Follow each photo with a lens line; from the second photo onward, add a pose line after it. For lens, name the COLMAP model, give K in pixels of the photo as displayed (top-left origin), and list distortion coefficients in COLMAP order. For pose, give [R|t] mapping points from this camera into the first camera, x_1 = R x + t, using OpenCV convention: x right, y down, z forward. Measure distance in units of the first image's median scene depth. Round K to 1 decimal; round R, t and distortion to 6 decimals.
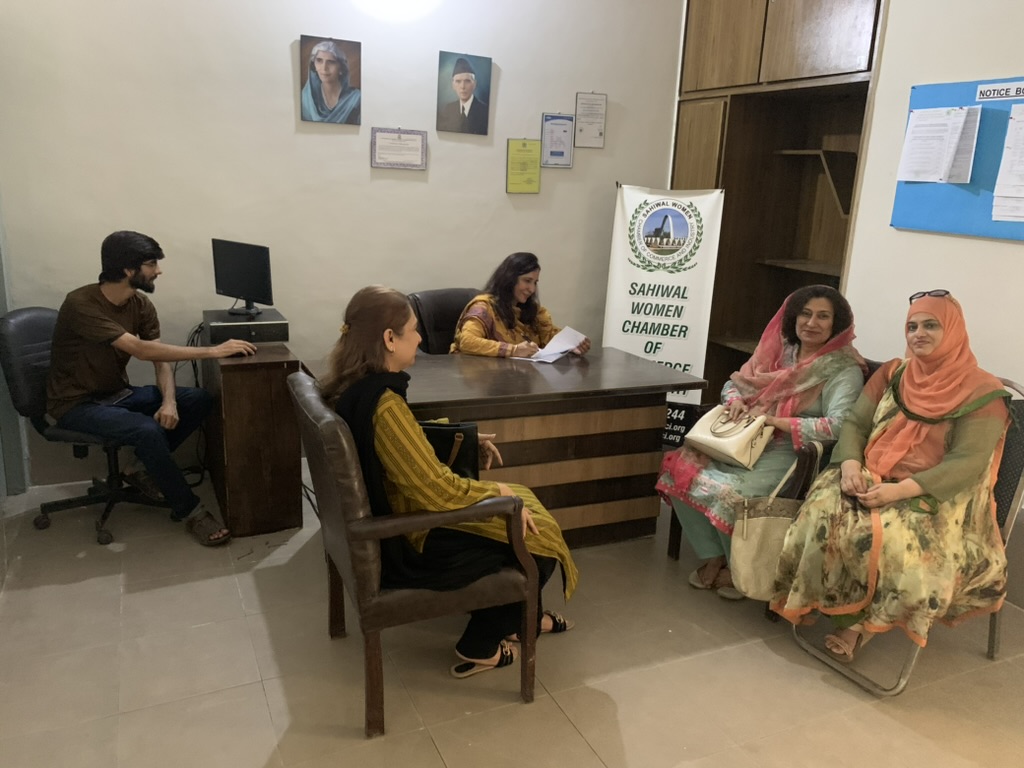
lens RADIAL K [[786.1, 0, 512.3], [0, 786.1, 378.7], [0, 0, 1]] dist [0.015464, -0.026476]
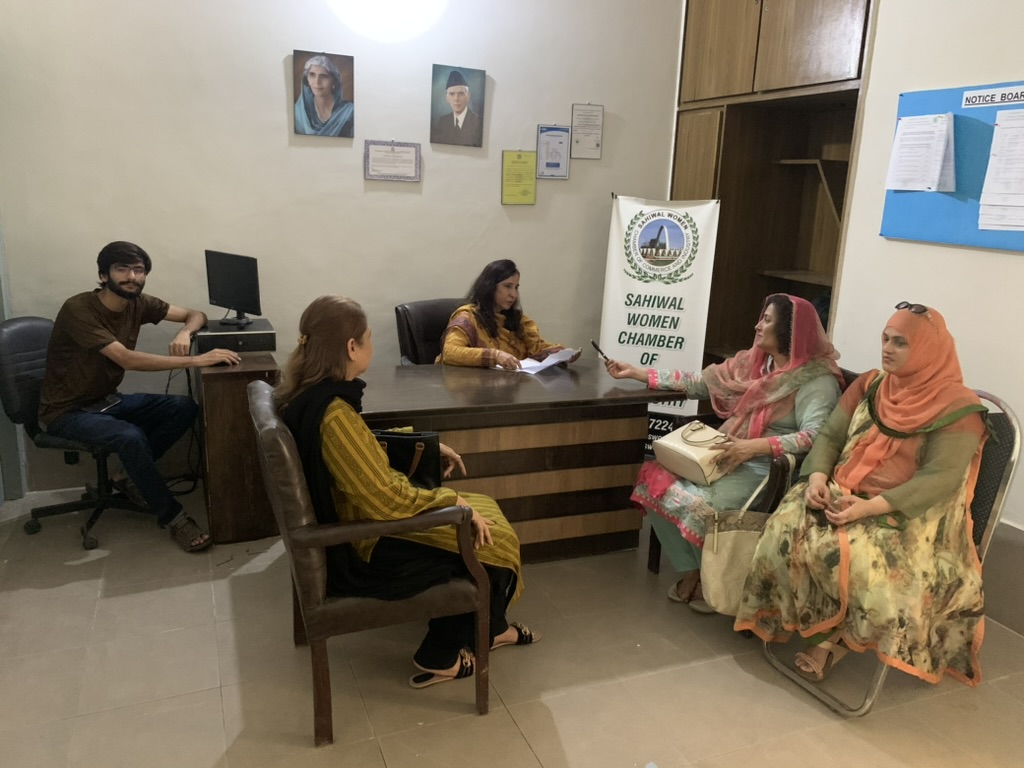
lens RADIAL K [[786.1, 0, 513.9], [0, 786.1, 379.5], [0, 0, 1]] dist [0.015464, -0.026476]
pose [[0.999048, 0.005353, -0.043305, 0.052880], [-0.005977, 0.999880, -0.014297, 0.001528], [0.043223, 0.014542, 0.998960, 0.002161]]
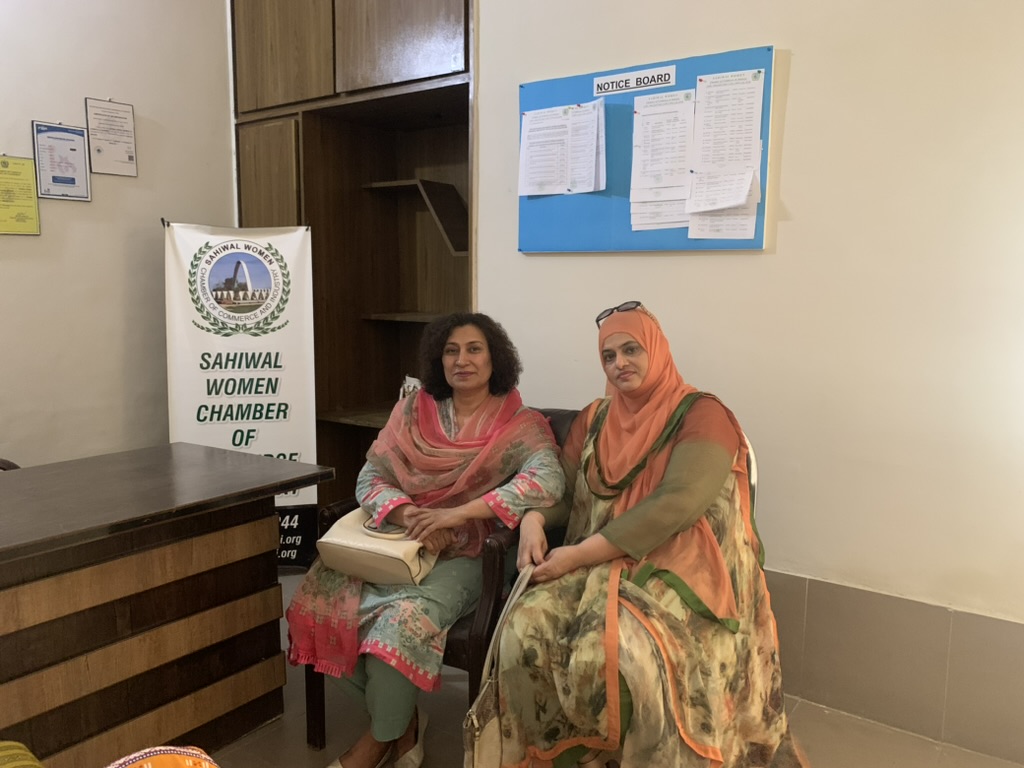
lens RADIAL K [[786.1, 0, 516.0], [0, 786.1, 380.6], [0, 0, 1]] dist [0.015464, -0.026476]
pose [[0.863511, -0.102221, 0.493861, 0.040587], [0.156979, 0.985076, -0.070583, 0.000380], [-0.479276, 0.138475, 0.866671, 0.233370]]
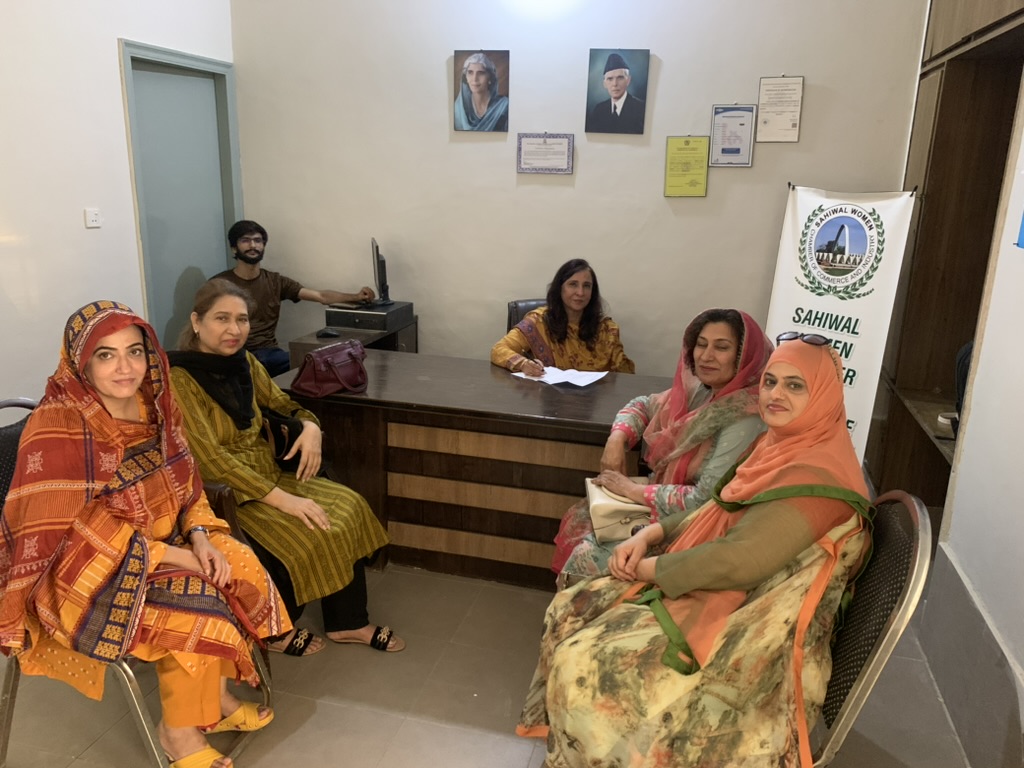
lens RADIAL K [[786.1, 0, 516.6], [0, 786.1, 381.2], [0, 0, 1]] dist [0.015464, -0.026476]
pose [[0.772480, 0.139797, -0.619461, 0.448920], [-0.145058, 0.988523, 0.042195, -0.041556], [0.618250, 0.057263, 0.783893, 0.202078]]
